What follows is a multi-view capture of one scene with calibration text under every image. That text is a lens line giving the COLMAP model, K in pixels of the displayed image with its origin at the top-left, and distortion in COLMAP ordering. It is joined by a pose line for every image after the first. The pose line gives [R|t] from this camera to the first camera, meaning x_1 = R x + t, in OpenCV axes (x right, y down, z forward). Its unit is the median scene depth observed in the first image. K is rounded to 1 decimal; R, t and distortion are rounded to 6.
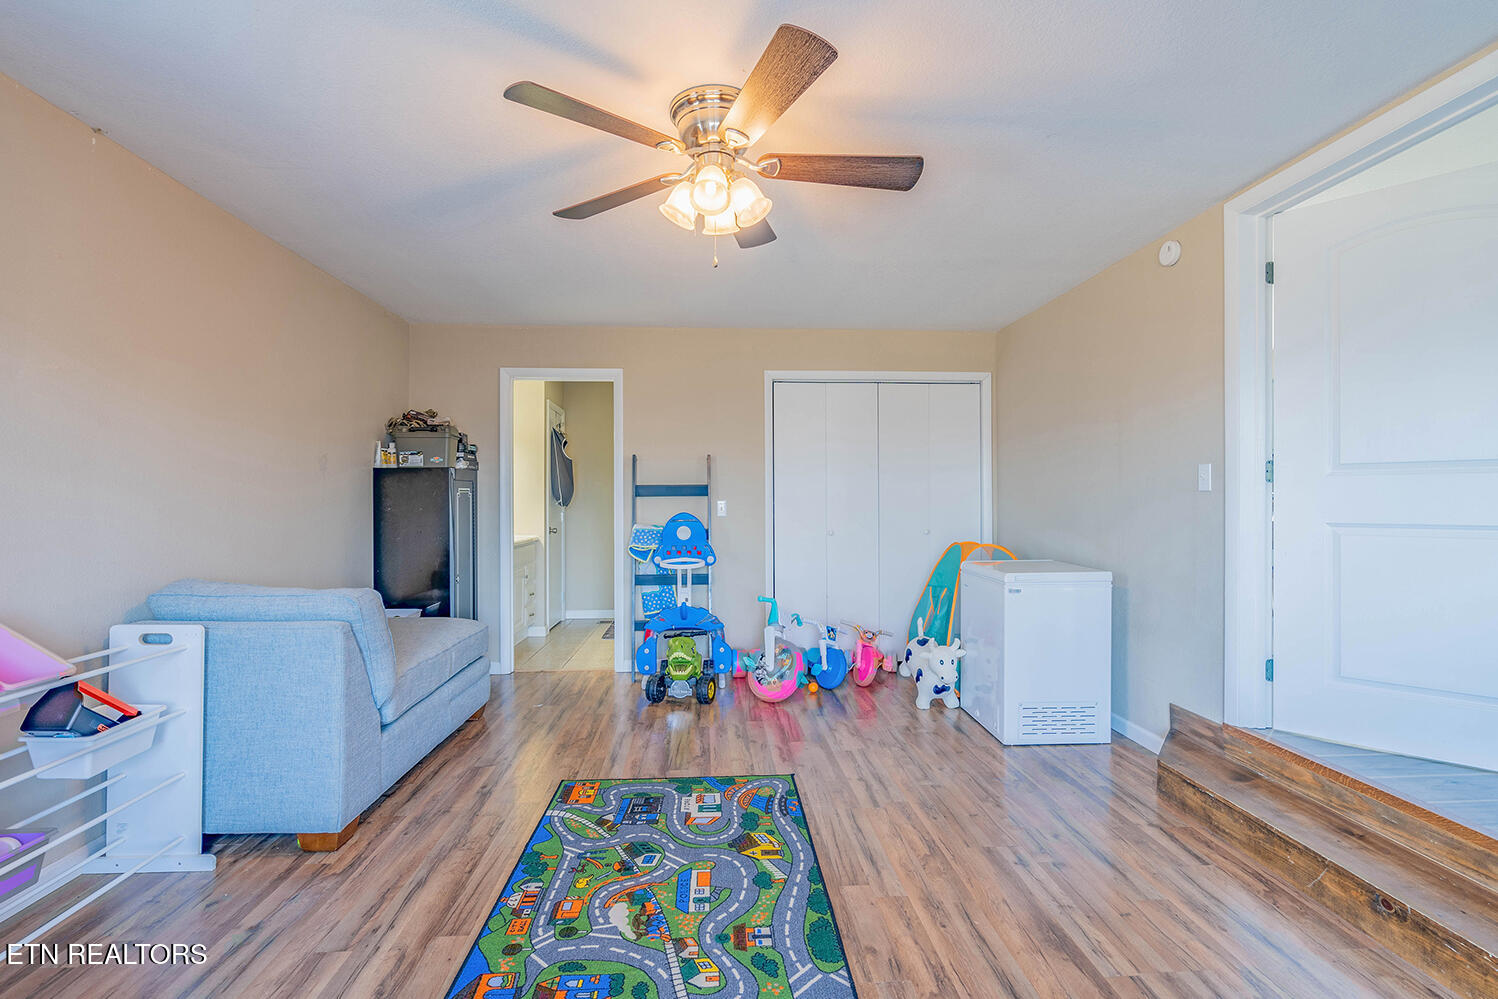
lens RADIAL K [[688.9, 0, 767.4], [0, 688.9, 500.4], [0, 0, 1]] dist [-0.000634, -0.000024]
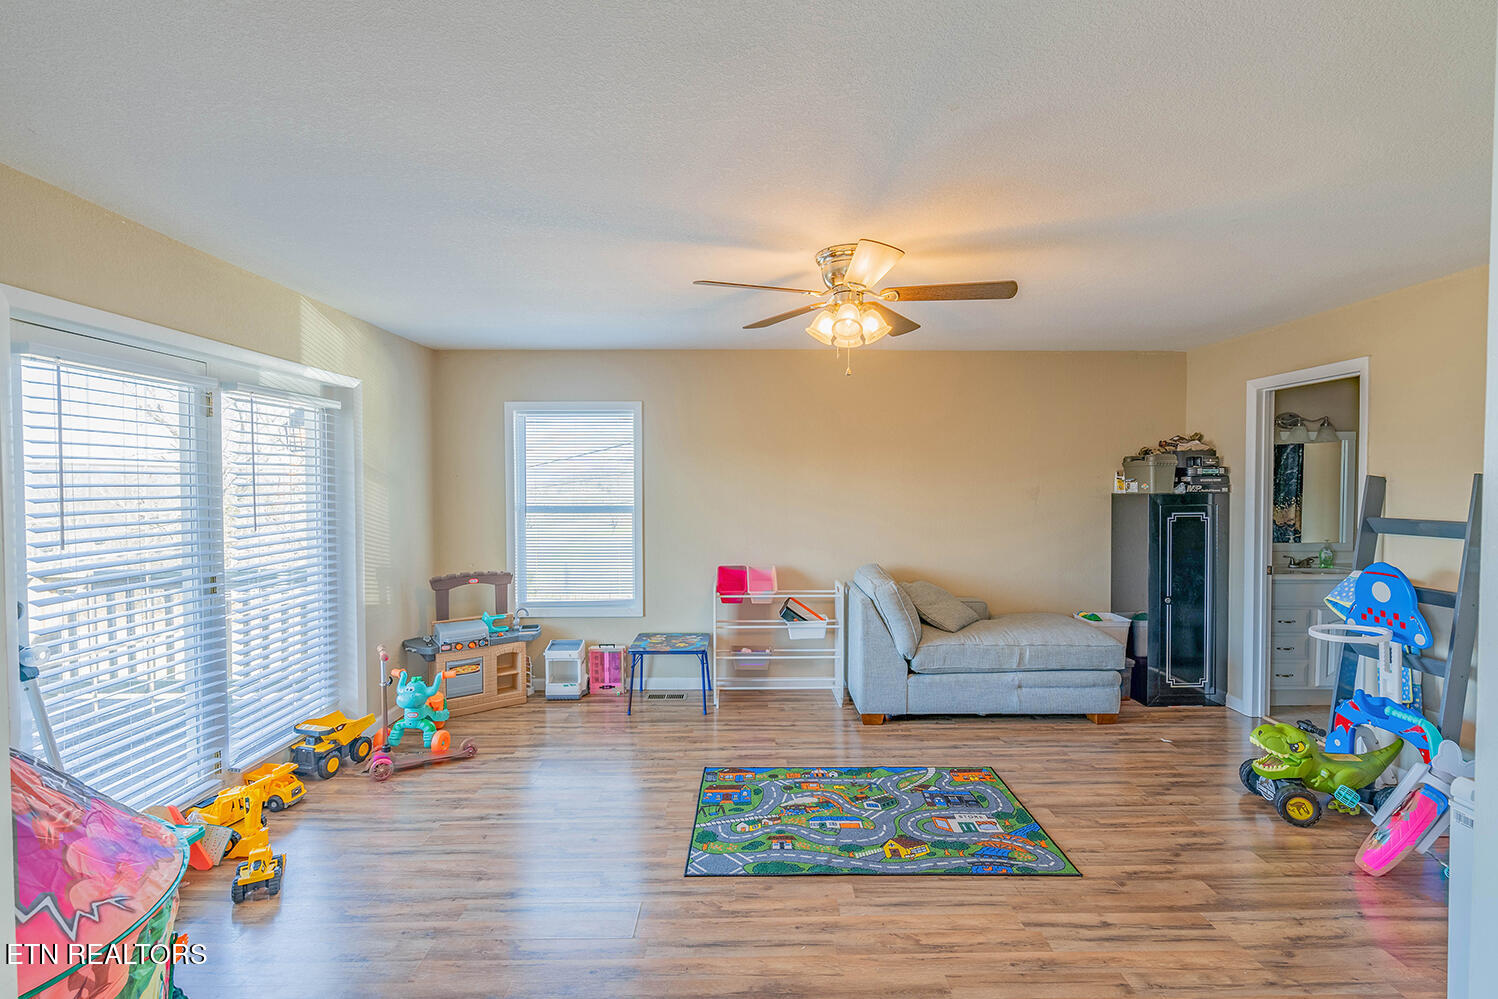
lens RADIAL K [[703.2, 0, 756.5], [0, 703.2, 497.6], [0, 0, 1]] dist [-0.001178, 0.000216]
pose [[-0.061924, 0.024857, -0.997771, 1.305854], [0.001138, 0.999691, 0.024834, -0.137899], [0.998080, 0.000402, -0.061933, 0.907043]]
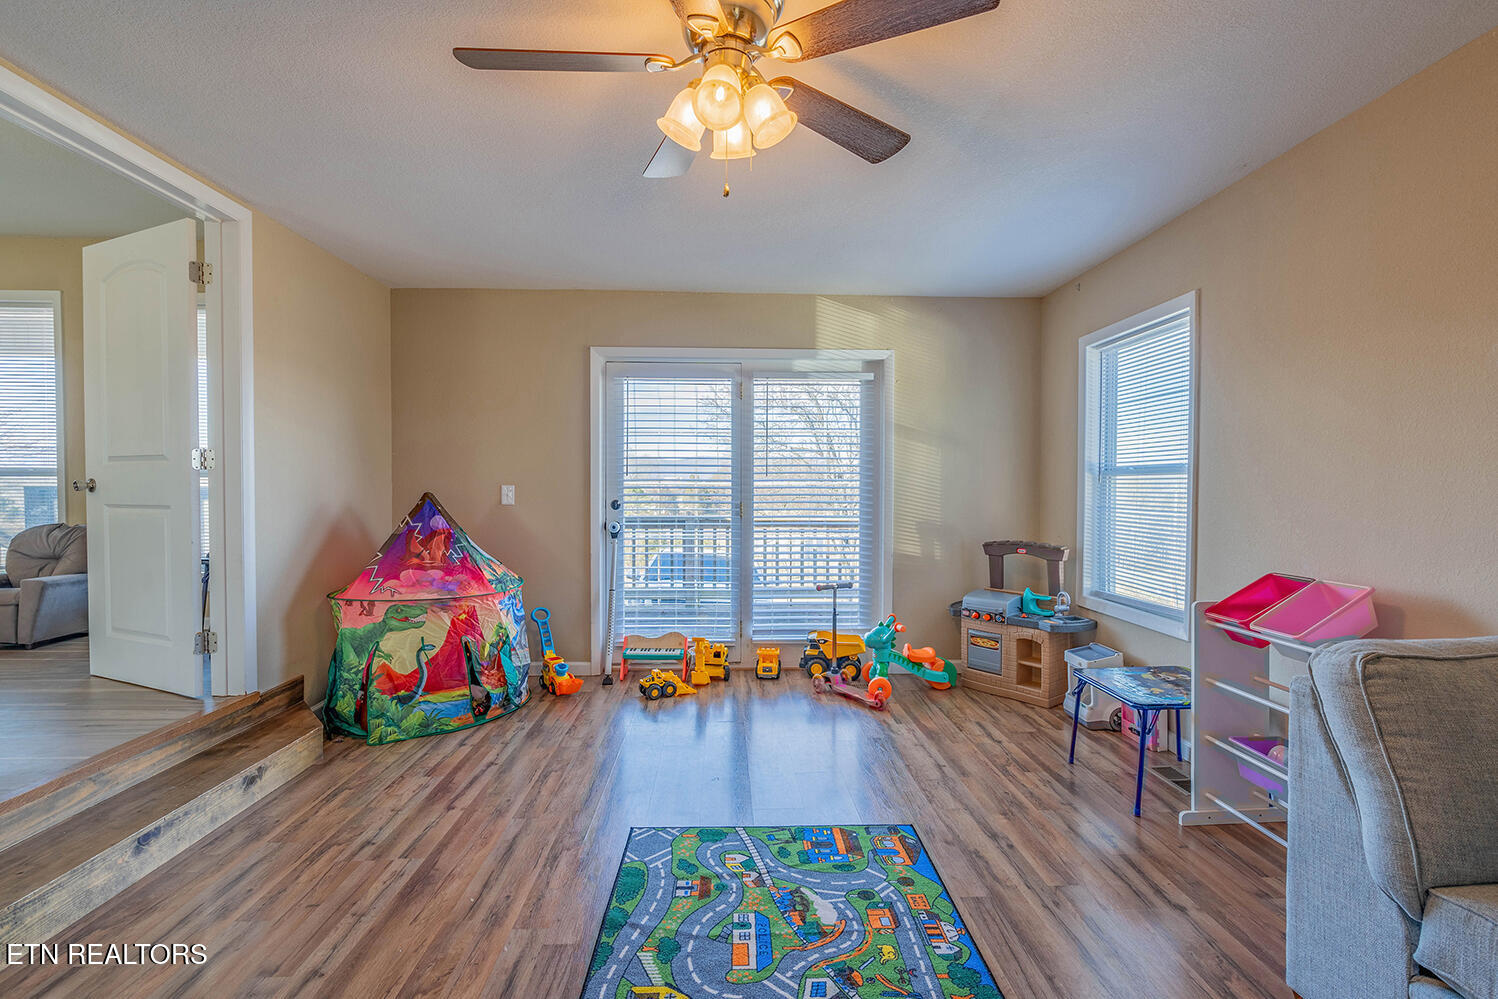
lens RADIAL K [[703.2, 0, 756.5], [0, 703.2, 497.6], [0, 0, 1]] dist [-0.001178, 0.000216]
pose [[-0.998966, -0.001857, 0.045426, -0.148577], [-0.001284, 0.999919, 0.012638, 0.003032], [-0.045446, 0.012566, -0.998888, 1.828674]]
